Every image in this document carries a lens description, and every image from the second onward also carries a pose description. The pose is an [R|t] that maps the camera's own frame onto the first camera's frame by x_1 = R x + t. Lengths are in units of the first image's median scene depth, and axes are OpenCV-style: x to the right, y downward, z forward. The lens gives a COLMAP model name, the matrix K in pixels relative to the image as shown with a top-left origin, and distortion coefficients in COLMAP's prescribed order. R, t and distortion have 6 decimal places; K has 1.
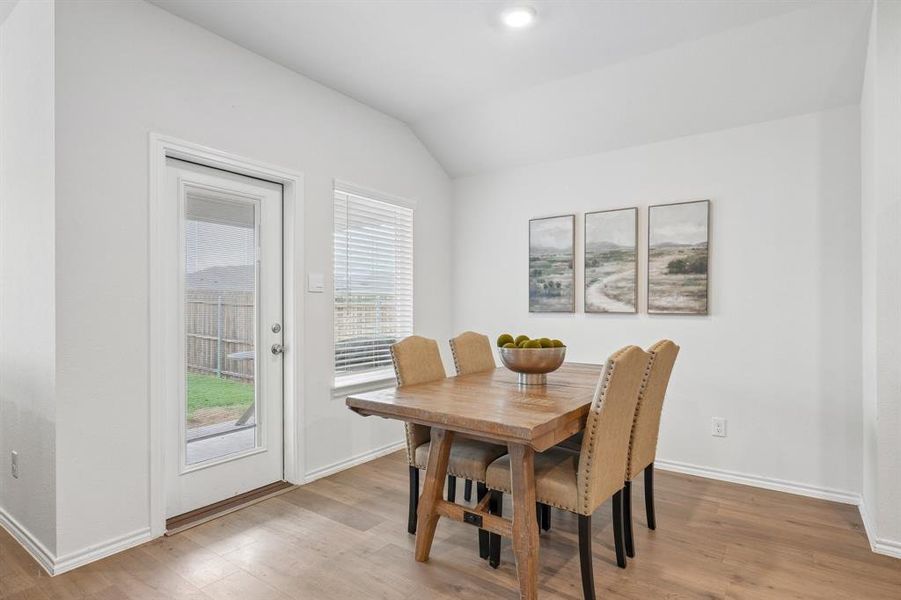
lens RADIAL K [[473.5, 0, 452.2], [0, 473.5, 306.1], [0, 0, 1]] dist [0.000634, 0.002037]
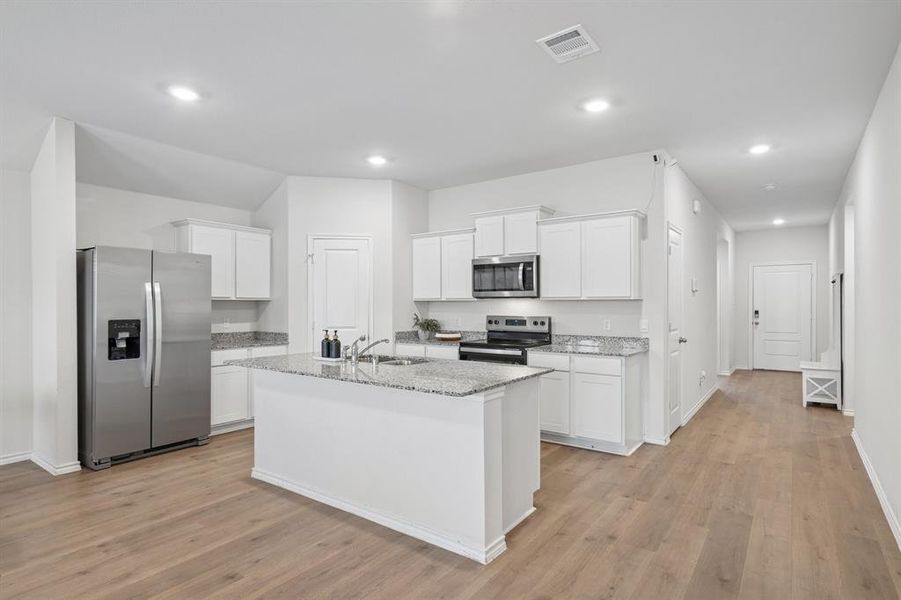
lens RADIAL K [[473.5, 0, 451.1], [0, 473.5, 305.6], [0, 0, 1]] dist [0.000634, 0.002037]
pose [[0.004871, 0.001002, 0.999988, -0.481052], [-0.000275, 0.999999, -0.001001, -0.028614], [-0.999988, -0.000270, 0.004872, -0.222233]]
